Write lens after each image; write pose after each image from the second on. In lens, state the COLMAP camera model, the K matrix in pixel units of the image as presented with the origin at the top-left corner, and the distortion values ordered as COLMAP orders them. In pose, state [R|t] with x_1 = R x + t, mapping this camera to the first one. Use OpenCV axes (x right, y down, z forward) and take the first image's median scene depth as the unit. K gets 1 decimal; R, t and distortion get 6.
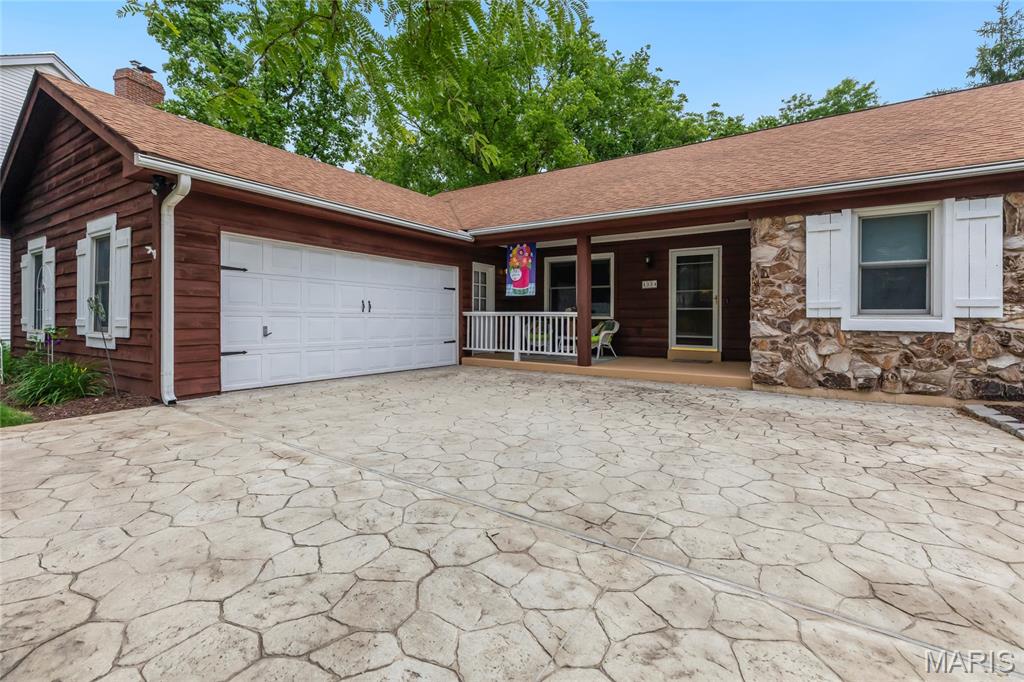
lens RADIAL K [[470.4, 0, 507.6], [0, 470.4, 319.5], [0, 0, 1]] dist [0.000211, 0.000093]
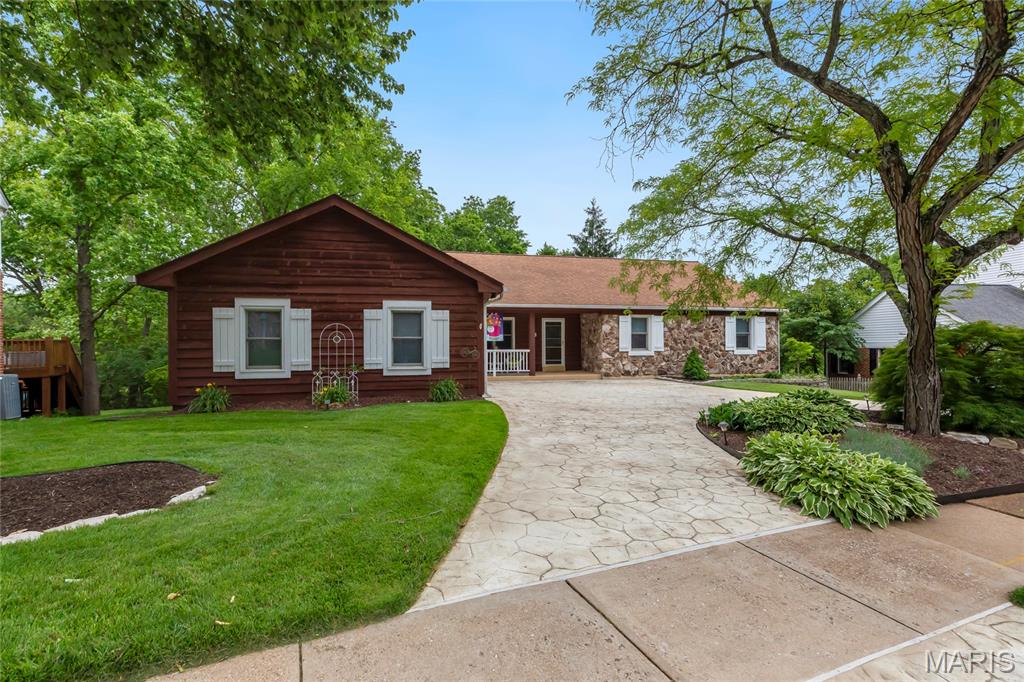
lens RADIAL K [[470.4, 0, 513.4], [0, 470.4, 345.6], [0, 0, 1]] dist [0.000211, 0.000093]
pose [[0.684198, -0.006710, 0.729265, -1.478606], [0.010314, 0.999947, -0.000477, -0.035030], [-0.729223, 0.007848, 0.684231, -0.373755]]
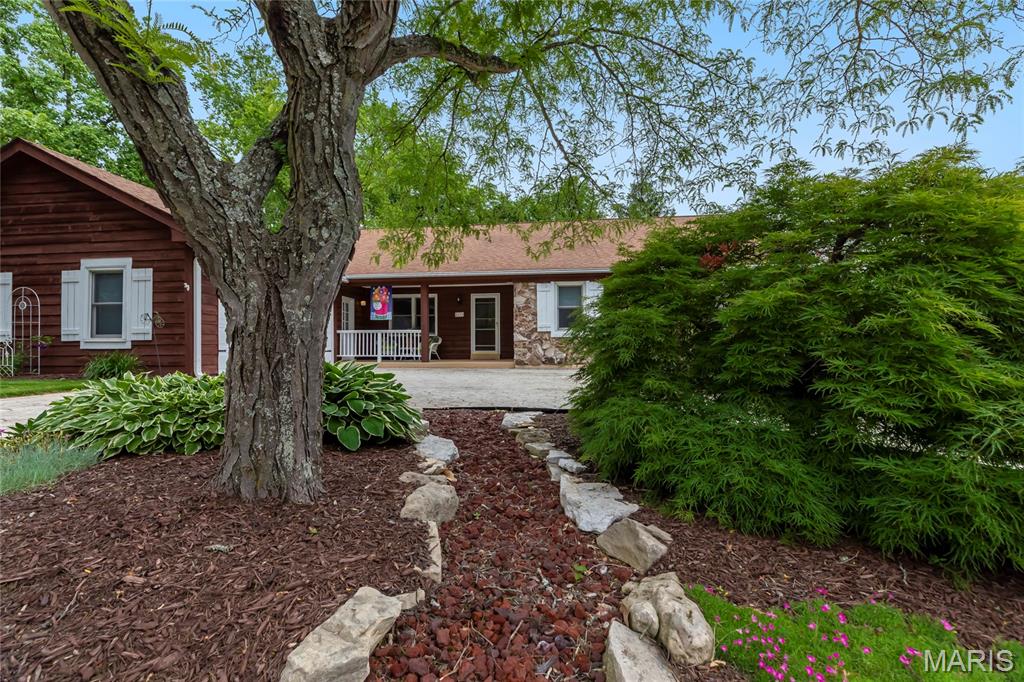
lens RADIAL K [[470.4, 0, 517.2], [0, 470.4, 343.2], [0, 0, 1]] dist [0.000211, 0.000093]
pose [[0.890665, -0.003648, 0.454645, -0.320560], [0.010540, 0.999865, -0.012625, 0.058615], [-0.454537, 0.016036, 0.890583, -0.663002]]
